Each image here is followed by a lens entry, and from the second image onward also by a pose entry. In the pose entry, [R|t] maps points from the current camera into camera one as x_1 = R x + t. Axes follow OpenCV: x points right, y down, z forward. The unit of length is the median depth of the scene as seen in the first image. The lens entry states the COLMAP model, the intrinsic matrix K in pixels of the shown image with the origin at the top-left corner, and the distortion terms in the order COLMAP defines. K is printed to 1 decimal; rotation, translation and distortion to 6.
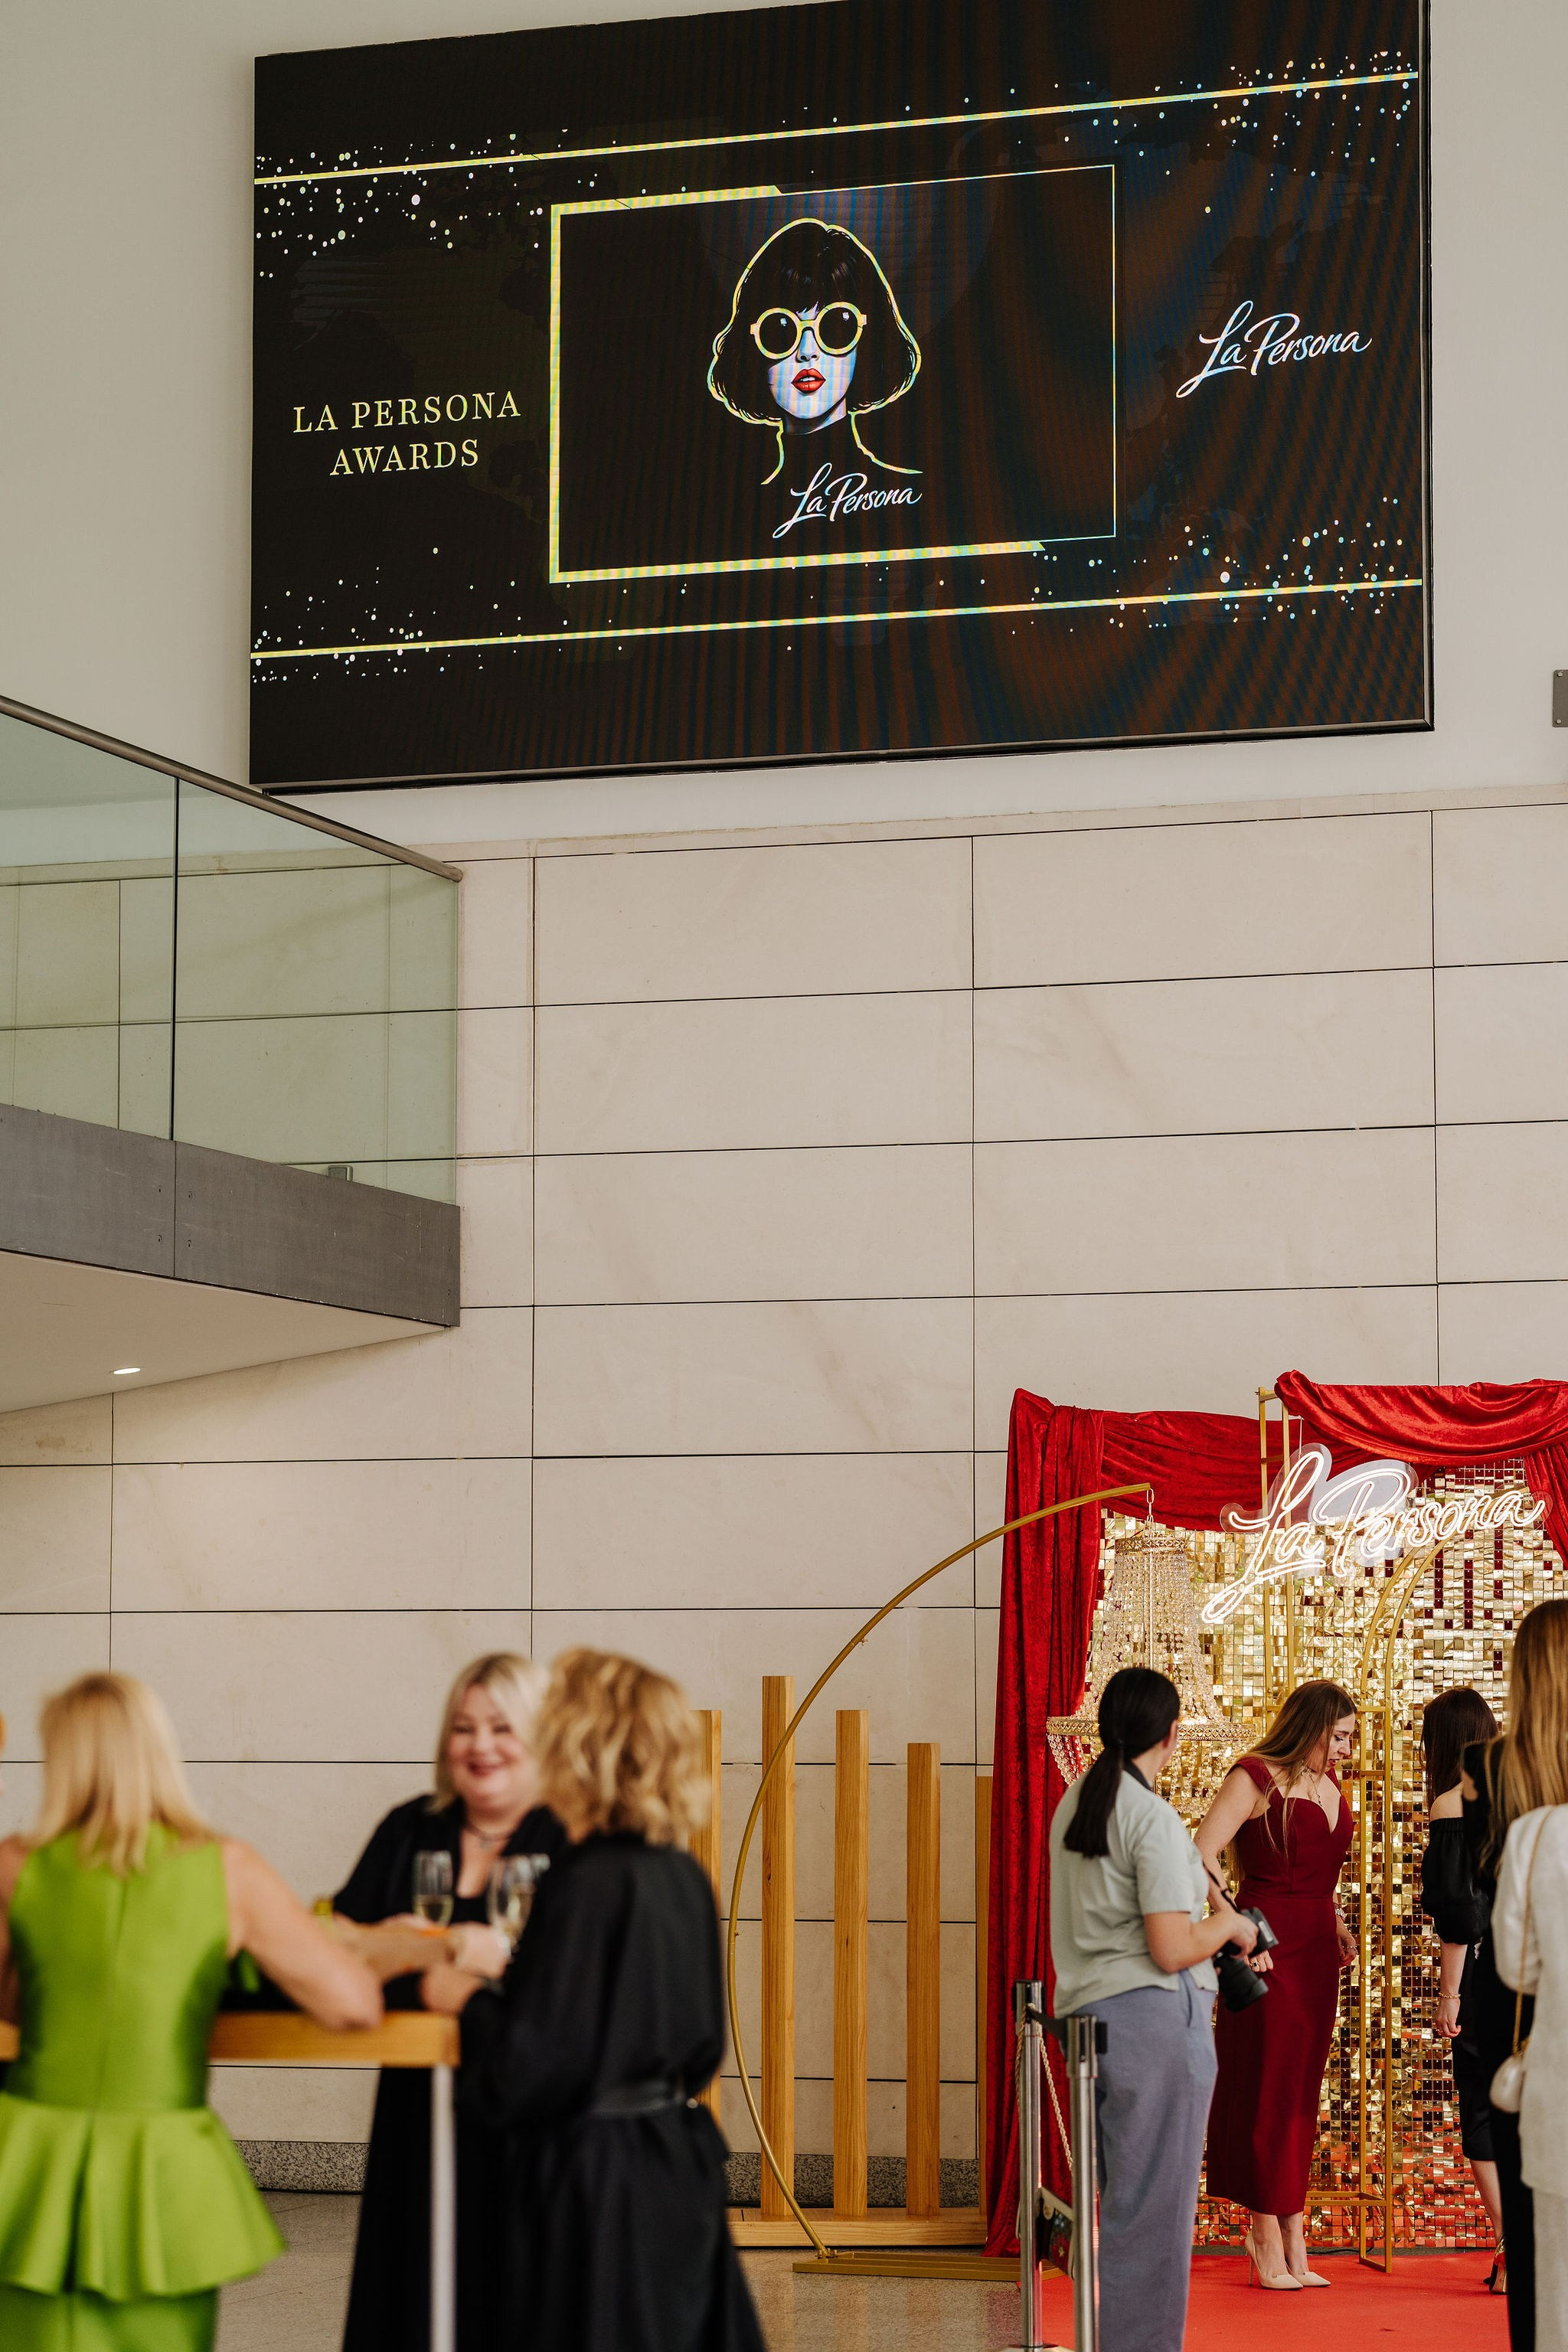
lens RADIAL K [[5548.7, 0, 784.0], [0, 5548.7, 1176.0], [0, 0, 1]] dist [0.012046, 0.802019]
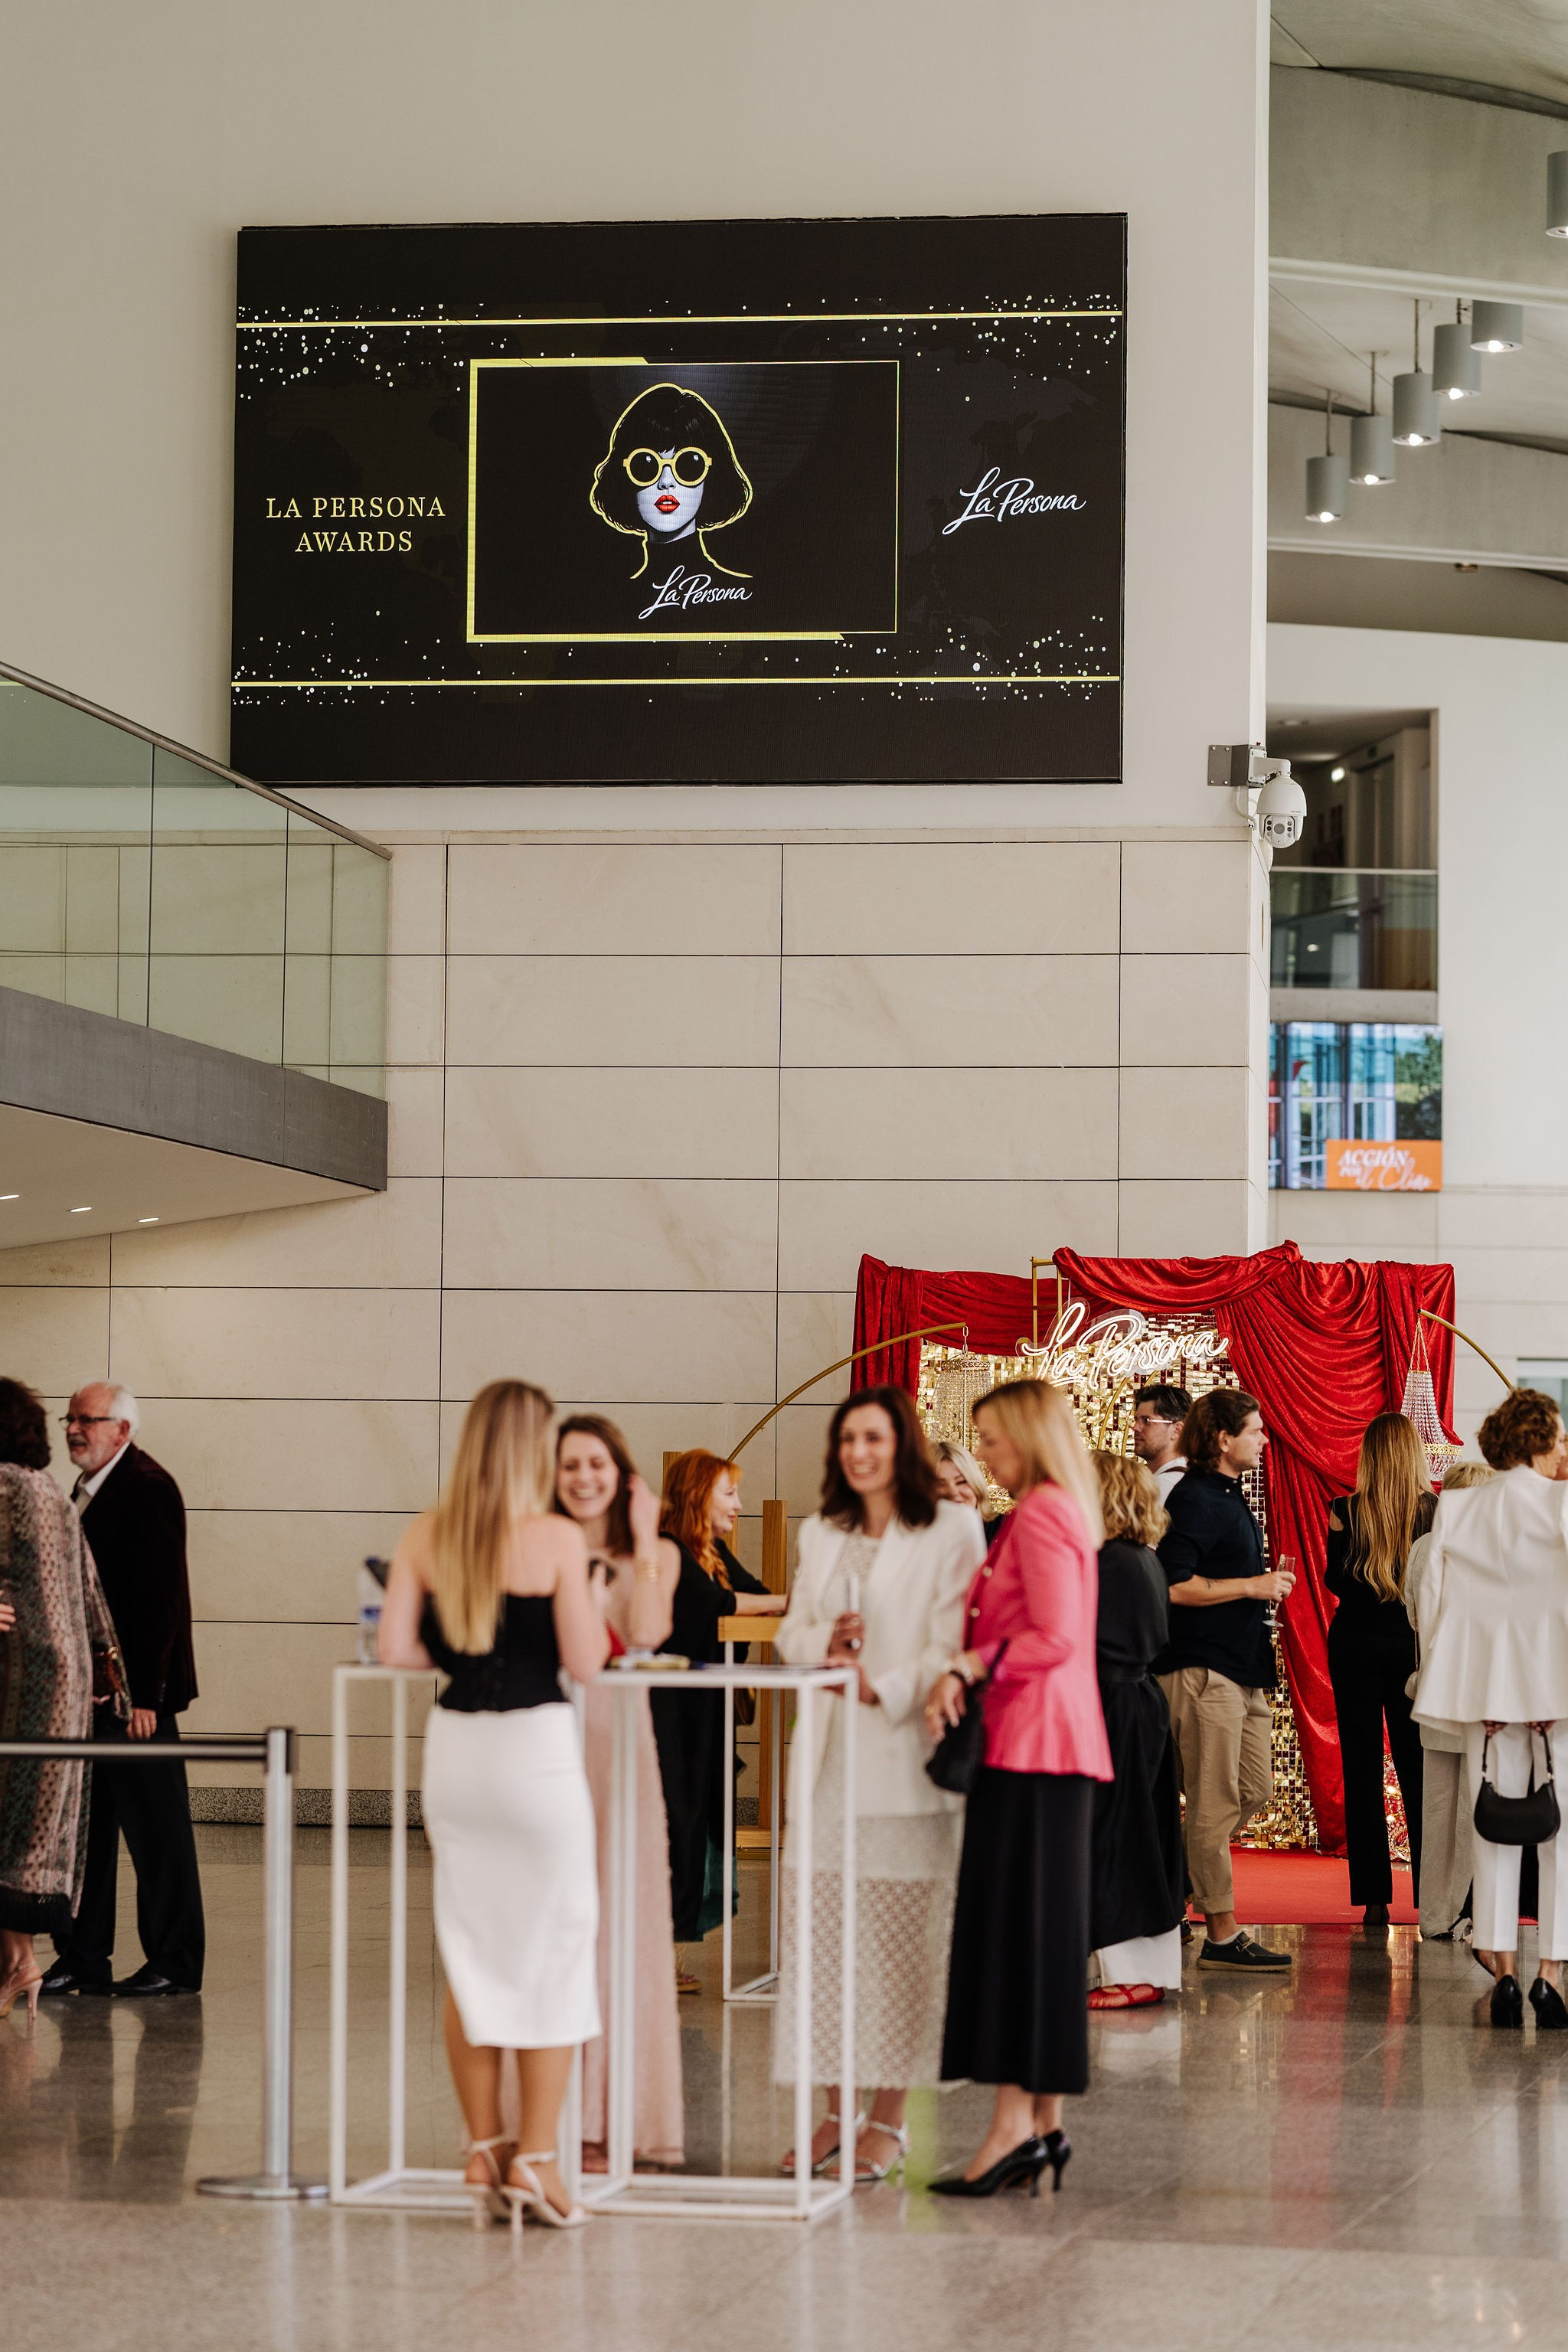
lens RADIAL K [[5802.1, 0, 784.0], [0, 5802.1, 1176.0], [0, 0, 1]] dist [-0.057440, 0.090621]
pose [[0.981854, 0.020415, 0.188538, -0.232166], [-0.028939, 0.998674, 0.042569, -0.039846], [-0.187419, -0.047253, 0.981143, -0.409039]]
